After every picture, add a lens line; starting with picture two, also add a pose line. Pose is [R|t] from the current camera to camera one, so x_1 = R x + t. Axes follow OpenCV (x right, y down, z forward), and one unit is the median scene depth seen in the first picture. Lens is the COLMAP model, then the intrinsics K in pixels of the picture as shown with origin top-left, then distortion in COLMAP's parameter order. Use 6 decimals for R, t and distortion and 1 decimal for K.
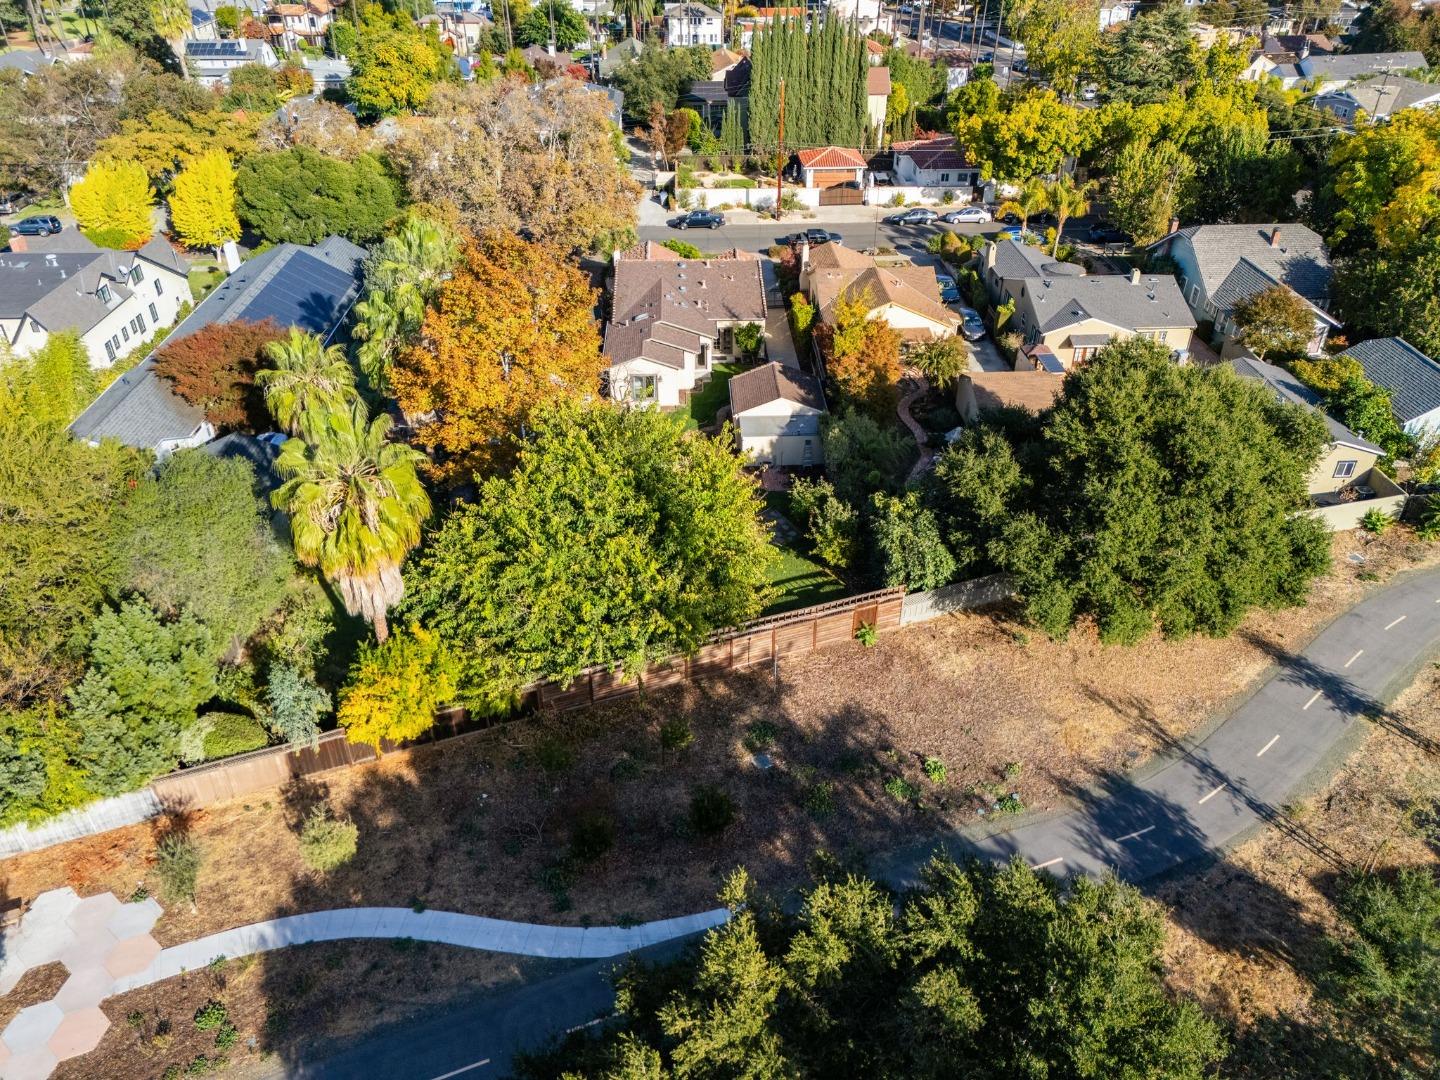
lens RADIAL K [[1080.6, 0, 718.1], [0, 1080.6, 543.7], [0, 0, 1]] dist [0.066857, -0.043485]
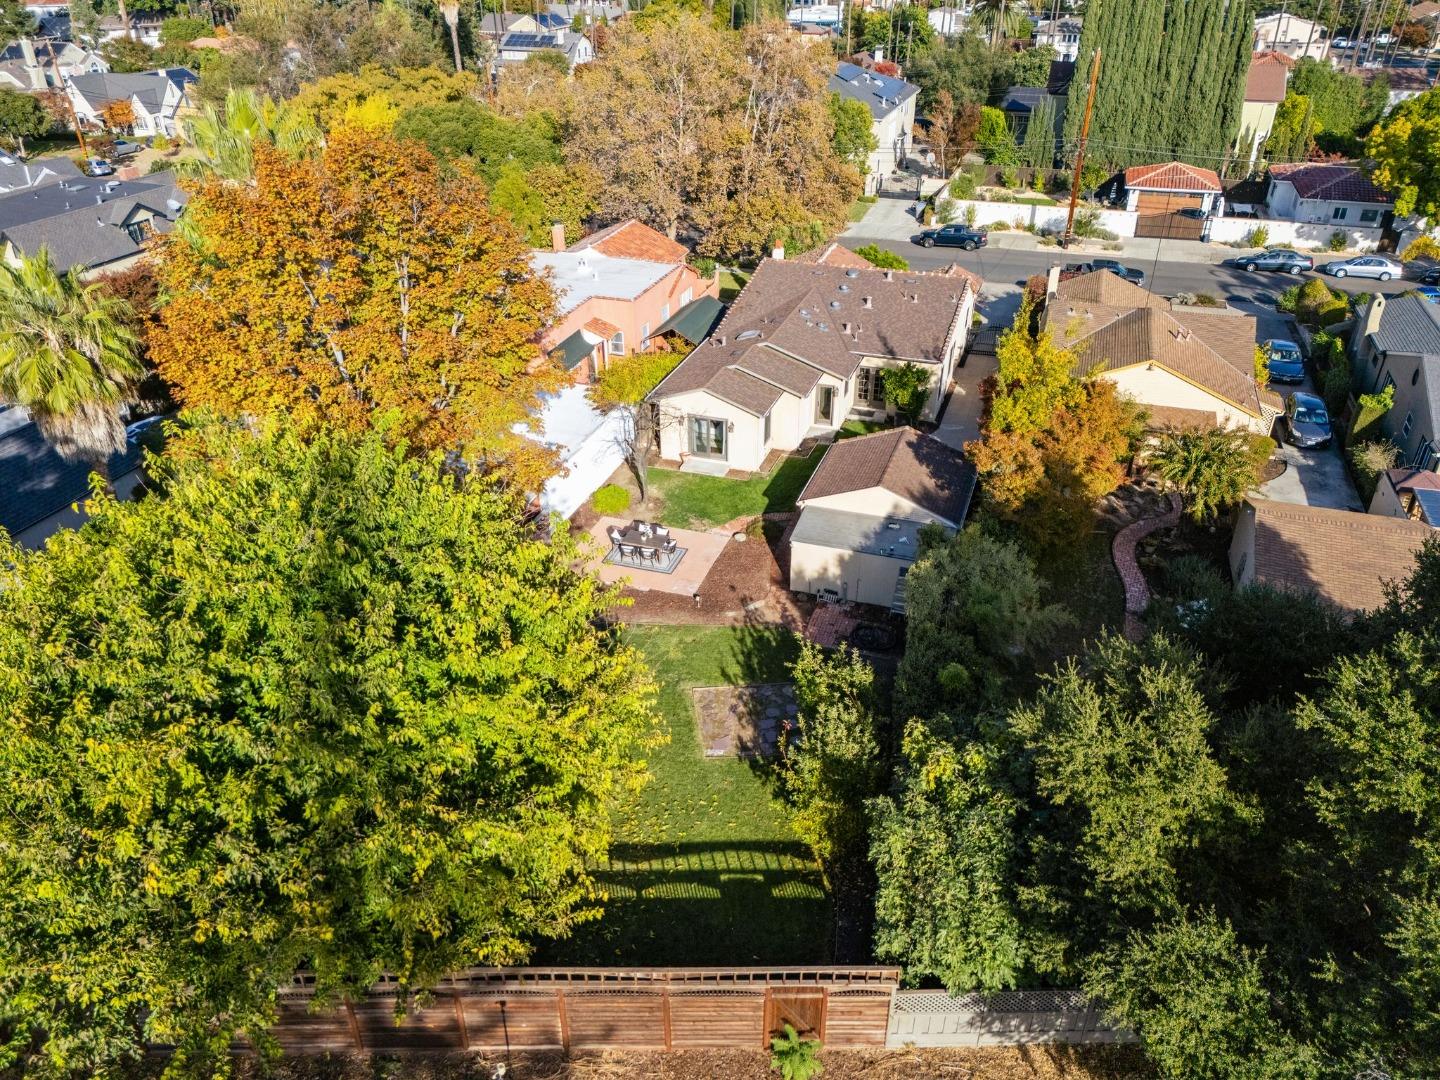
lens RADIAL K [[1080.6, 0, 716.8], [0, 1080.6, 534.9], [0, 0, 1]] dist [0.066857, -0.043485]
pose [[0.934693, 0.179521, -0.306792, 0.099409], [-0.196944, 0.980055, -0.026540, -0.048702], [0.295909, 0.085228, 0.951406, 0.269808]]
